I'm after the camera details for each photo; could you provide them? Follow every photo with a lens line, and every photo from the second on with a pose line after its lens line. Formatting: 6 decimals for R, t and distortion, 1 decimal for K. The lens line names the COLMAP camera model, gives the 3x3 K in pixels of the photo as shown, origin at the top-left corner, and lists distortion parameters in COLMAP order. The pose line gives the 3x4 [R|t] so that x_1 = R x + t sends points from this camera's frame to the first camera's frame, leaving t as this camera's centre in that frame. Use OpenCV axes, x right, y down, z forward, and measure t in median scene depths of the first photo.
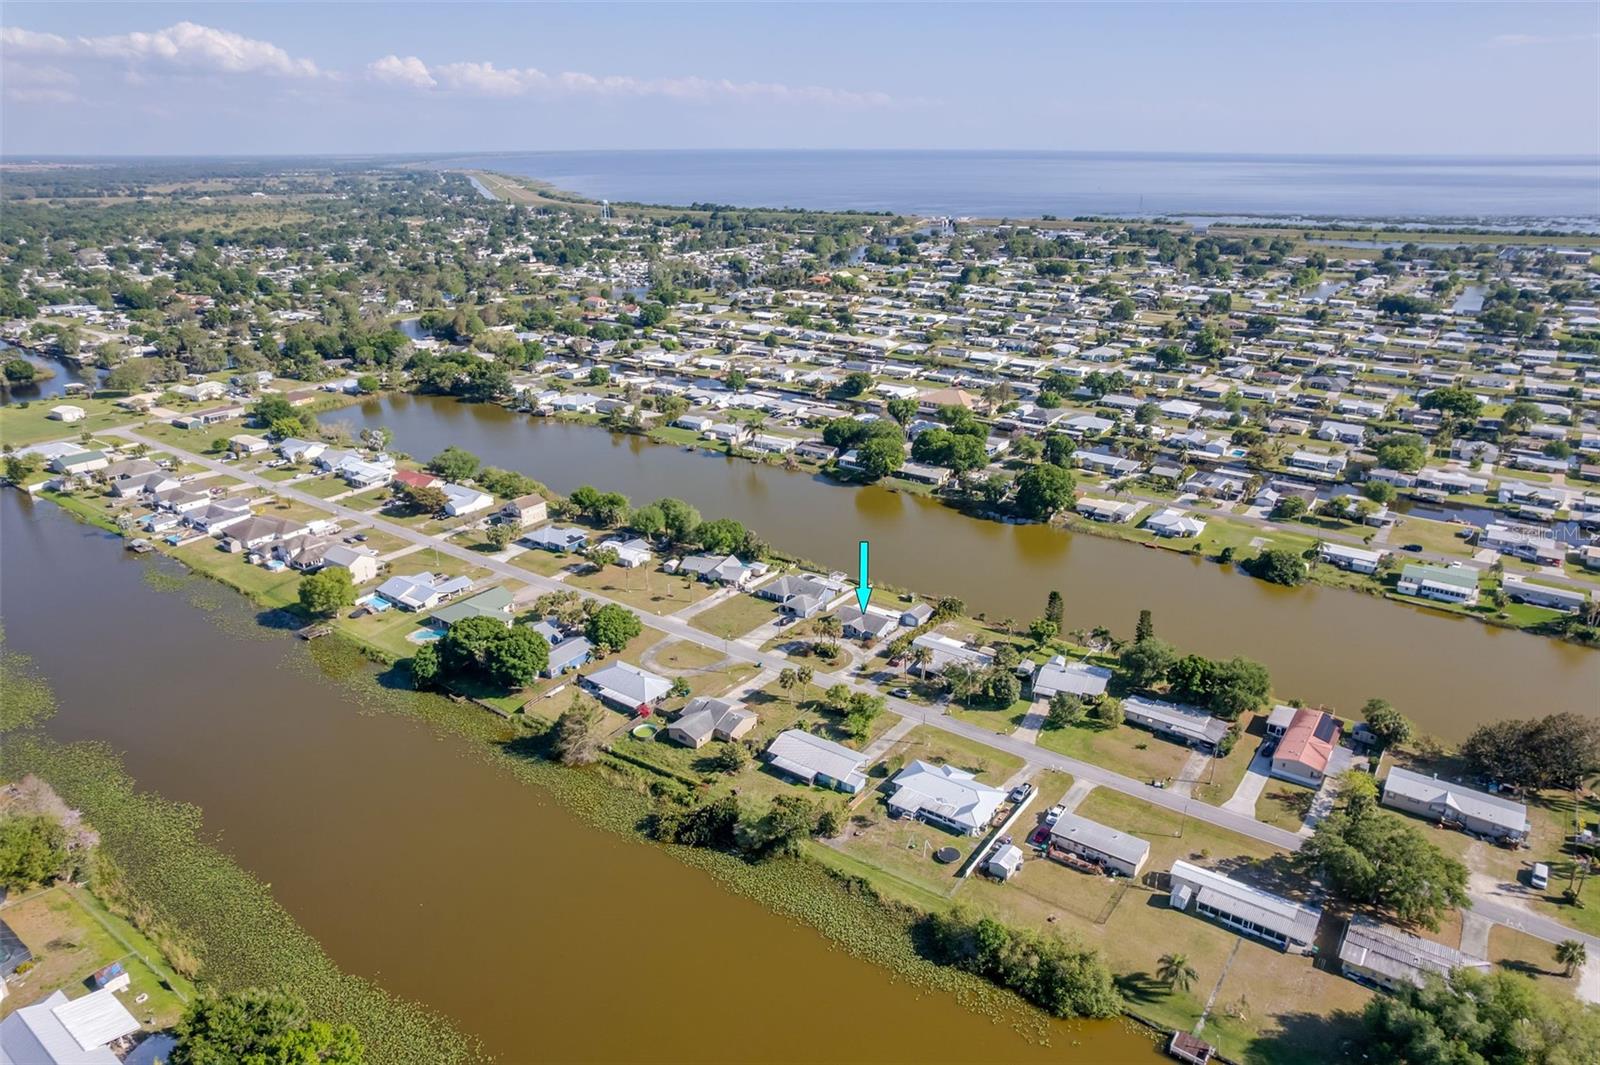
lens RADIAL K [[1025.4, 0, 805.8], [0, 1025.4, 536.8], [0, 0, 1]] dist [-0.078469, 0.072863]
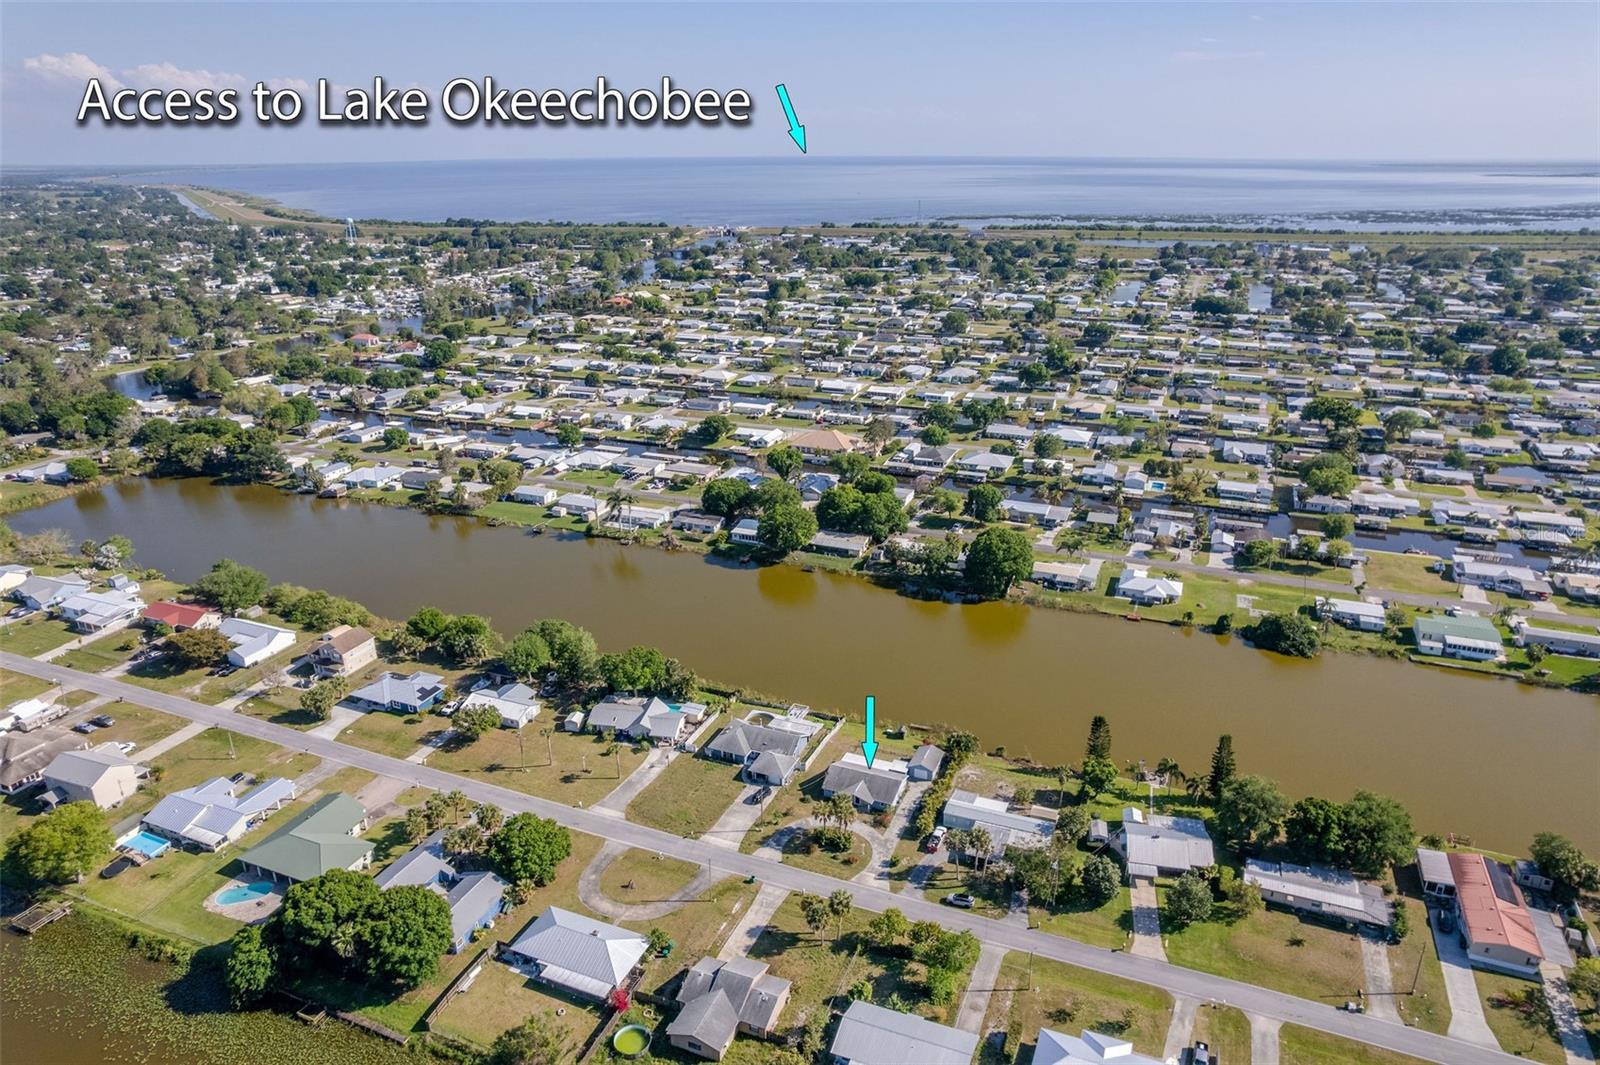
lens RADIAL K [[1025.4, 0, 805.8], [0, 1025.4, 536.8], [0, 0, 1]] dist [-0.078469, 0.072863]
pose [[0.972462, -0.086338, 0.216481, -0.089379], [0.087778, 0.996136, 0.002971, -0.070910], [-0.215901, 0.016113, 0.976282, 0.182203]]
